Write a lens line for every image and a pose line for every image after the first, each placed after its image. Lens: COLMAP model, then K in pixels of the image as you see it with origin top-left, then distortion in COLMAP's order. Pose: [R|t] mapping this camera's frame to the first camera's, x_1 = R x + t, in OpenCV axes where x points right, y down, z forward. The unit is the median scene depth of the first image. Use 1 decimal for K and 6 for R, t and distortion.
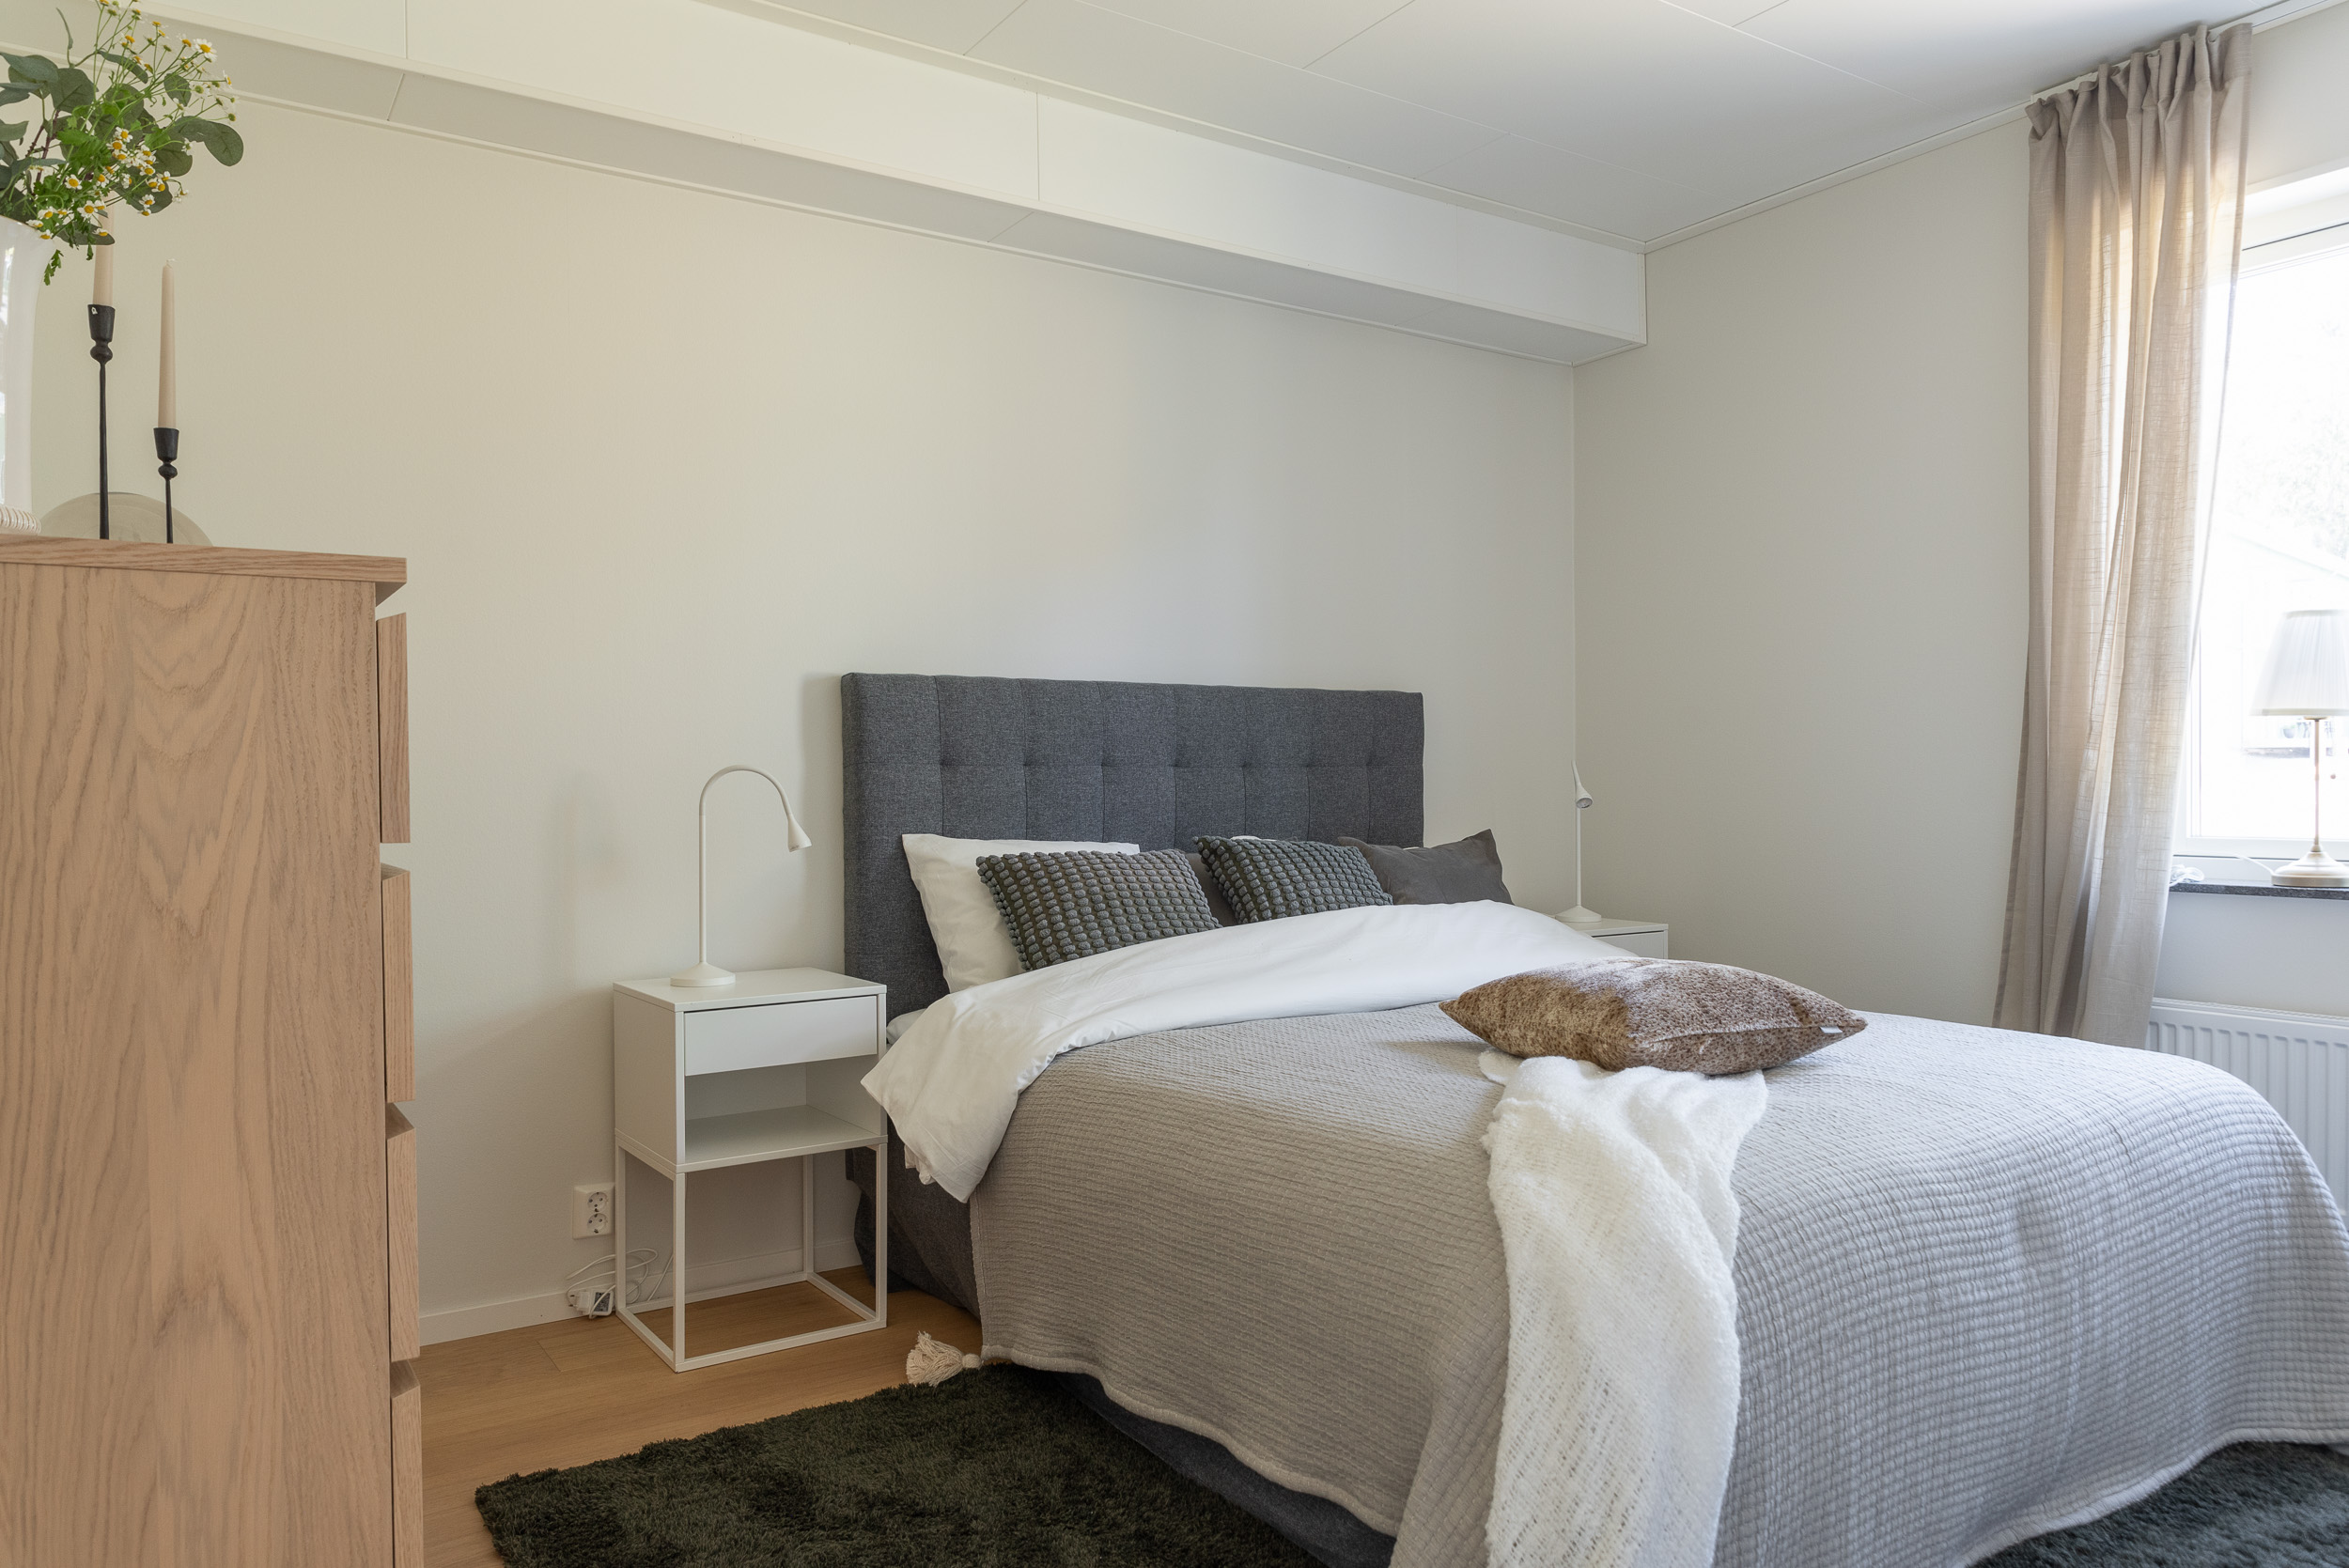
lens RADIAL K [[1592.6, 0, 1172.4], [0, 1592.6, 783.3], [0, 0, 1]] dist [-0.004342, -0.001012]
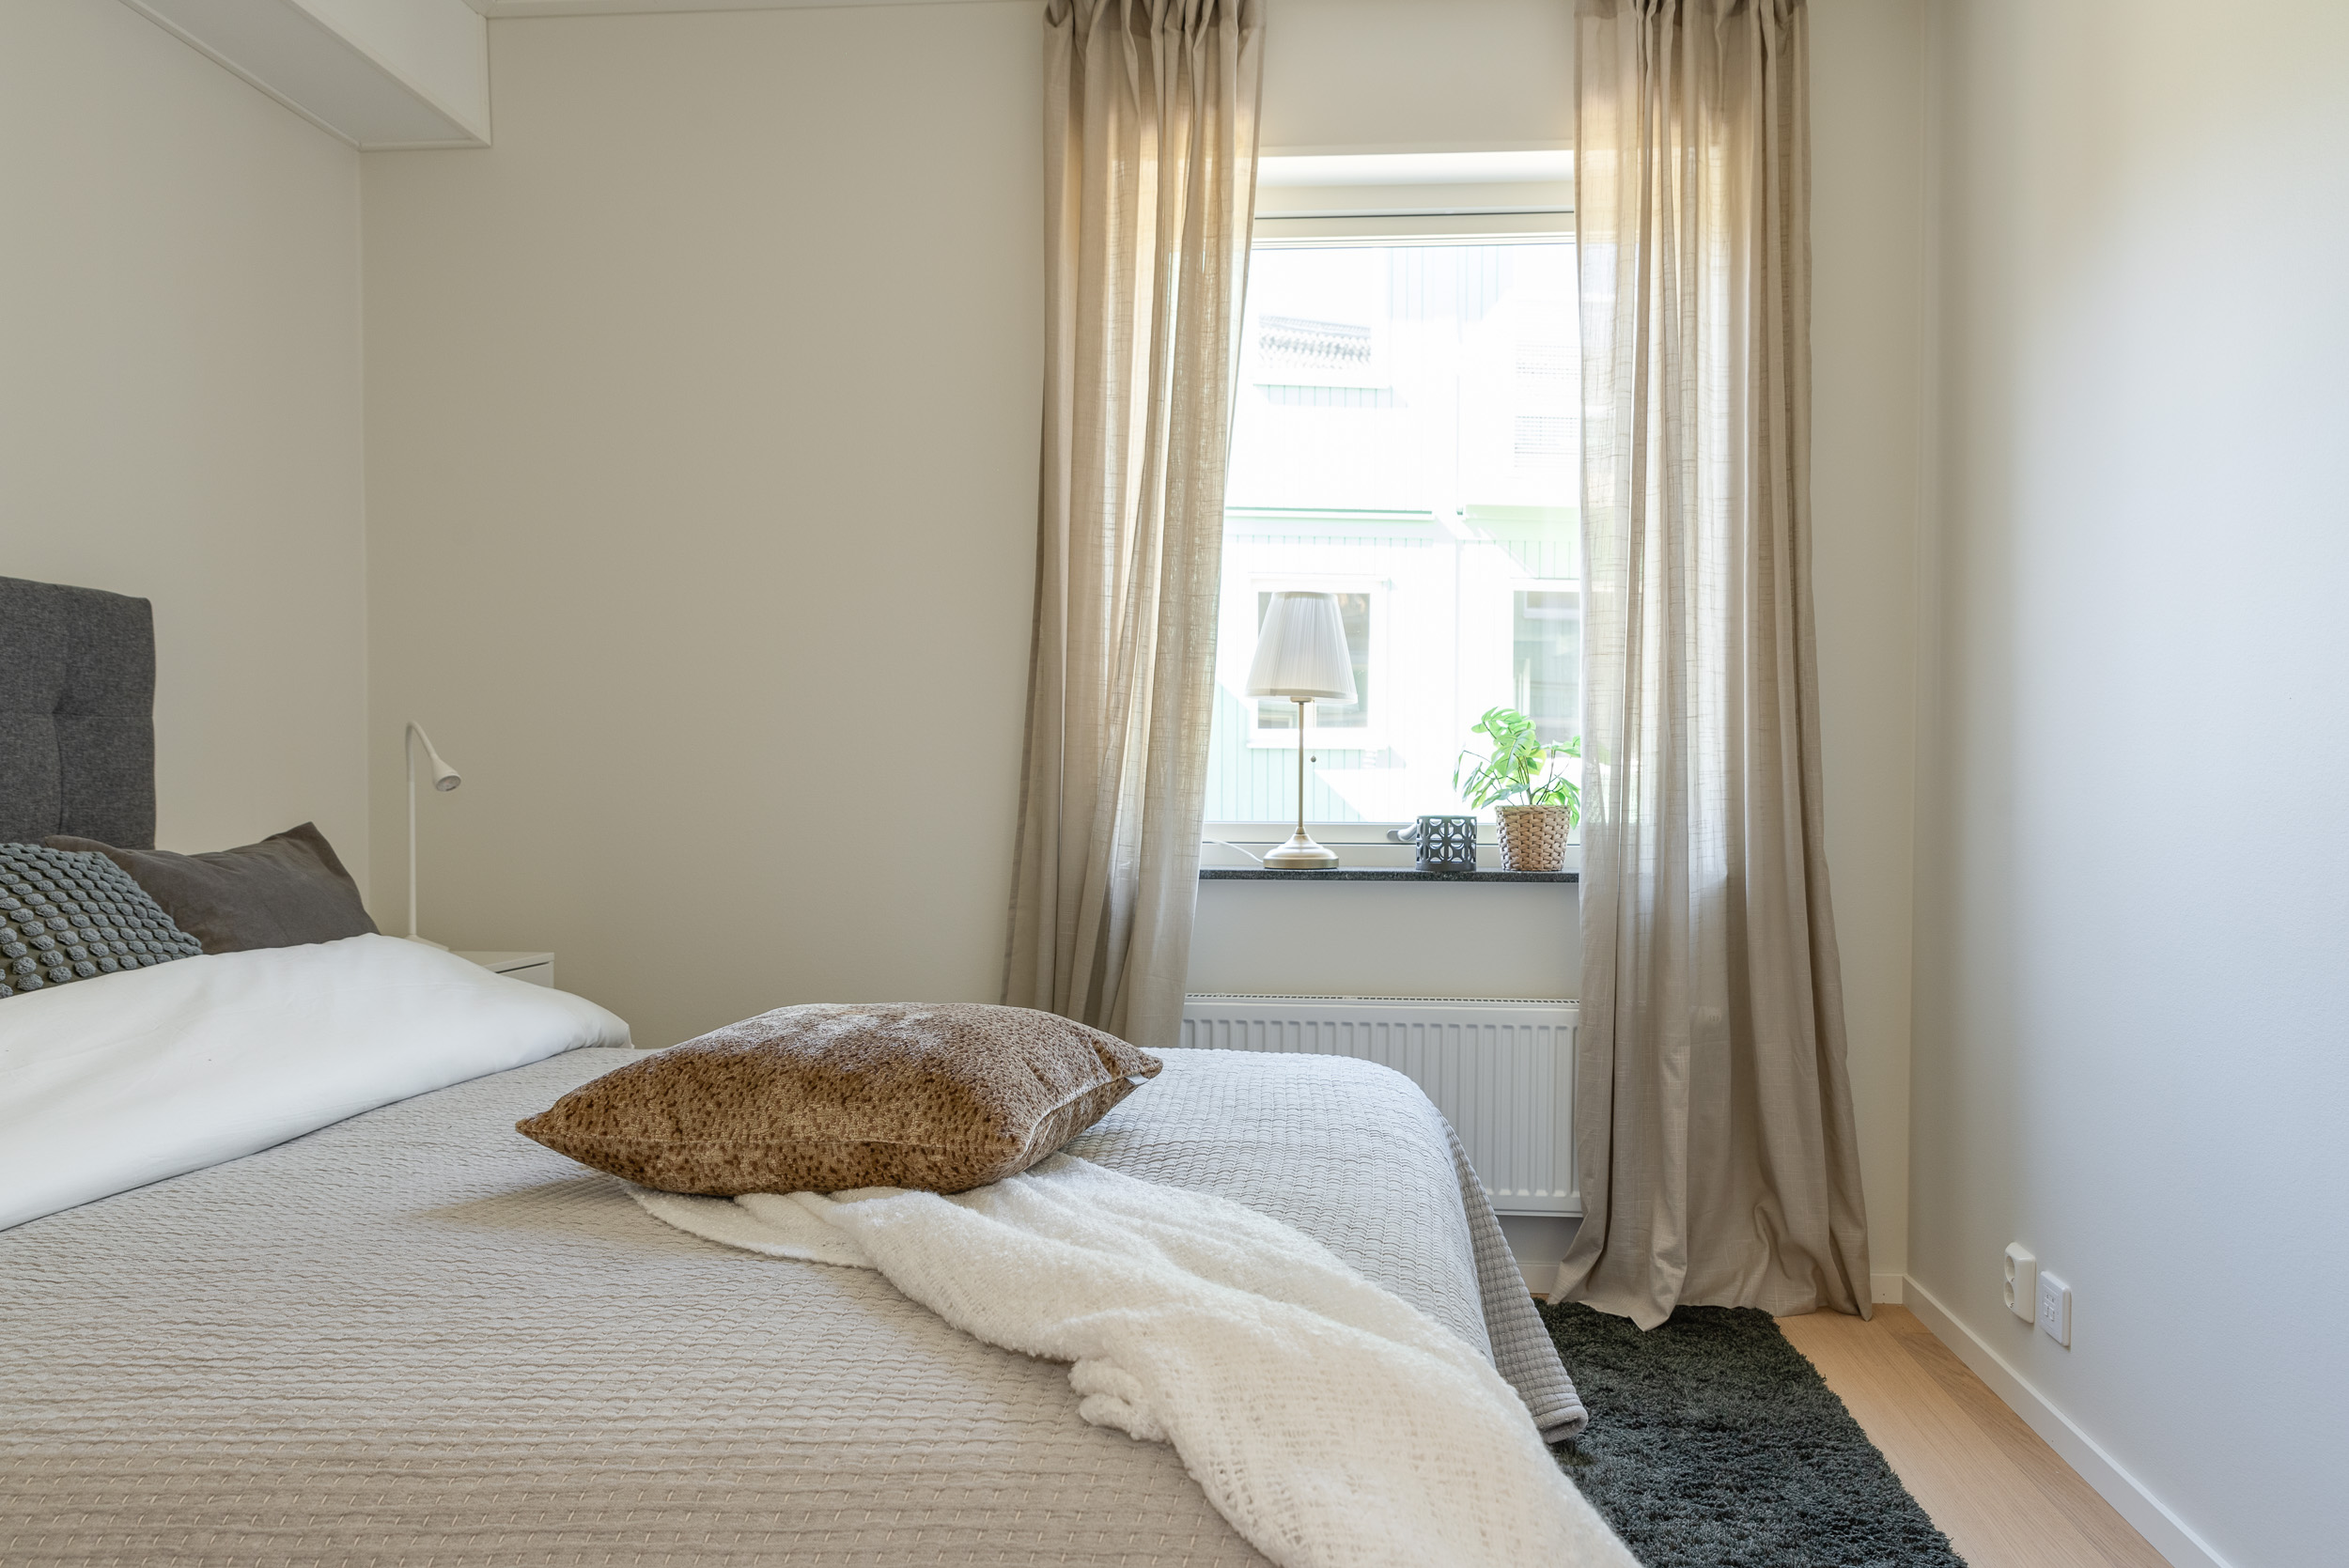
lens RADIAL K [[1559.3, 0, 1179.0], [0, 1559.3, 840.9], [0, 0, 1]] dist [-0.000220, -0.002352]
pose [[0.599506, -0.013992, 0.800248, -0.114600], [-0.008647, 0.999676, 0.023956, 0.023938], [-0.800324, -0.021282, 0.599190, 0.458272]]
